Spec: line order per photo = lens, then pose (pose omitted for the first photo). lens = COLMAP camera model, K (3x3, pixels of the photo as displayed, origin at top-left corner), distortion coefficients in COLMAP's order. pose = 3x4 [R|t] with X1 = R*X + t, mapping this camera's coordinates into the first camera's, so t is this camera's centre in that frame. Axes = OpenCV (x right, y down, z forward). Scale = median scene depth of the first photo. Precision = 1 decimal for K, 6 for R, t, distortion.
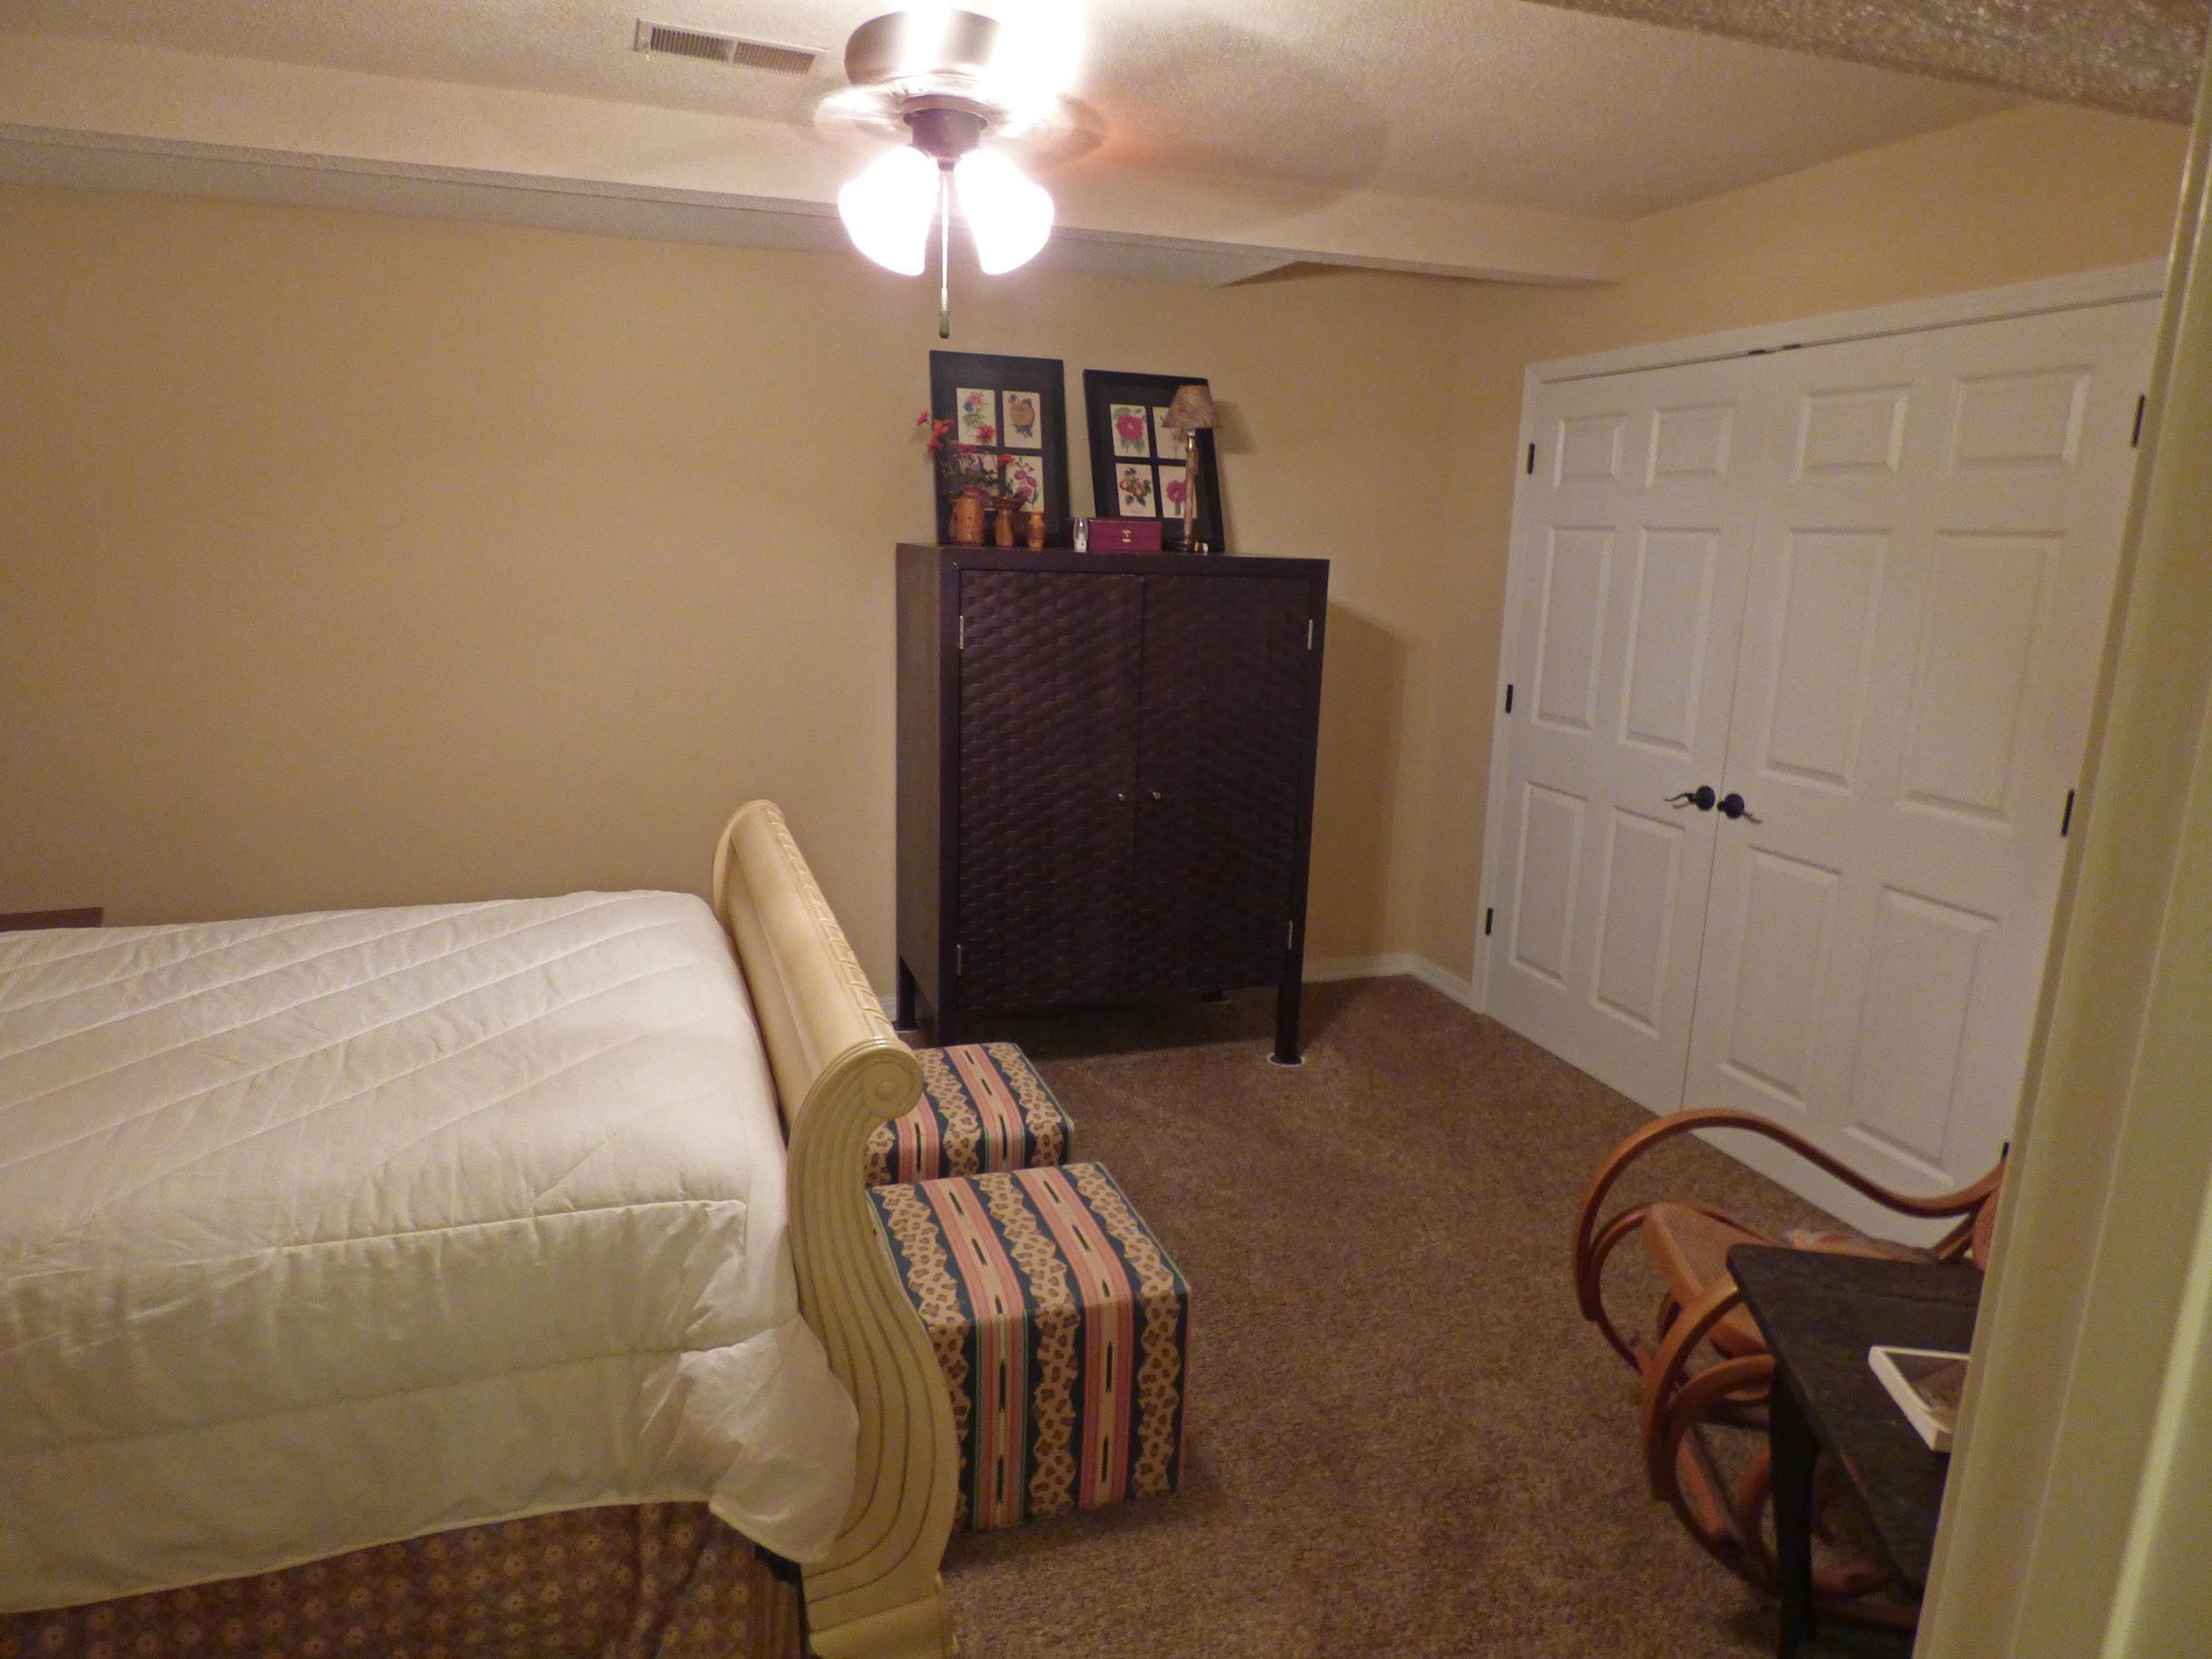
lens RADIAL K [[1358.4, 0, 1106.0], [0, 1358.4, 829.5], [0, 0, 1]] dist [-0.004134, 0.000100]
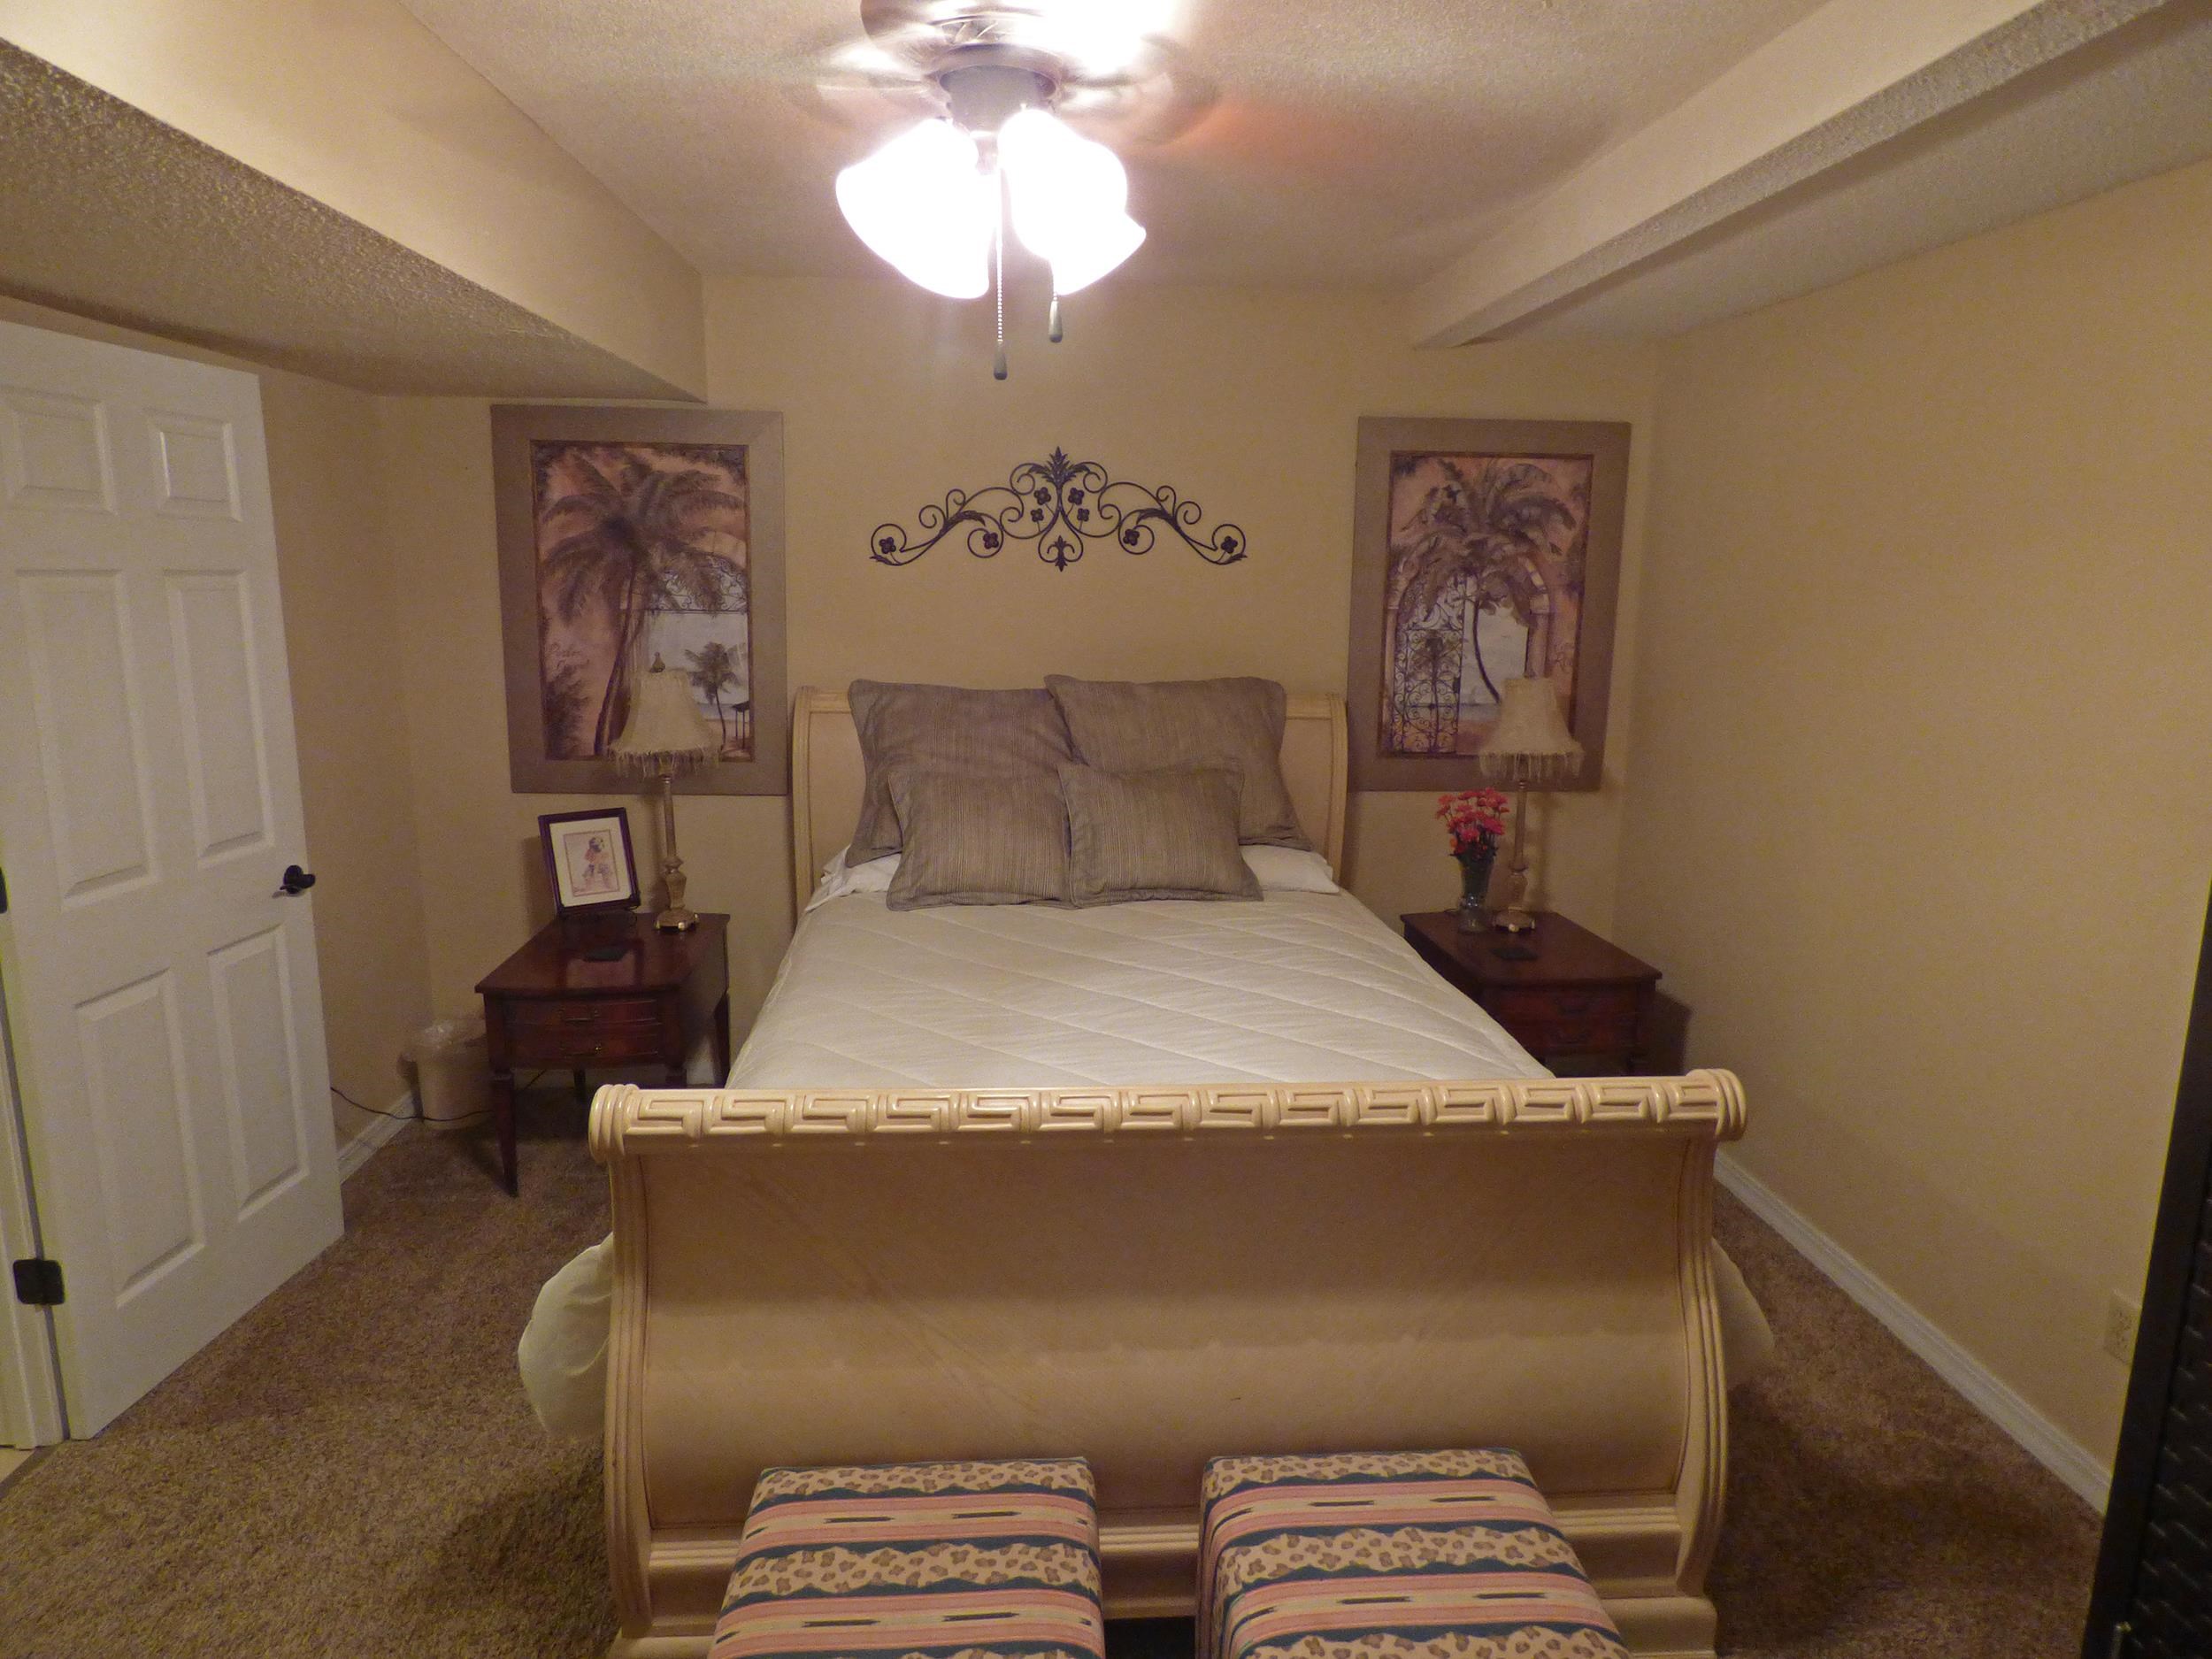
lens RADIAL K [[1358.4, 0, 1106.0], [0, 1358.4, 829.5], [0, 0, 1]] dist [-0.004134, 0.000100]
pose [[-0.275705, 0.161530, -0.947573, 0.559820], [-0.220866, 0.948759, 0.225996, -0.290912], [0.935524, 0.271594, -0.225902, 1.200732]]
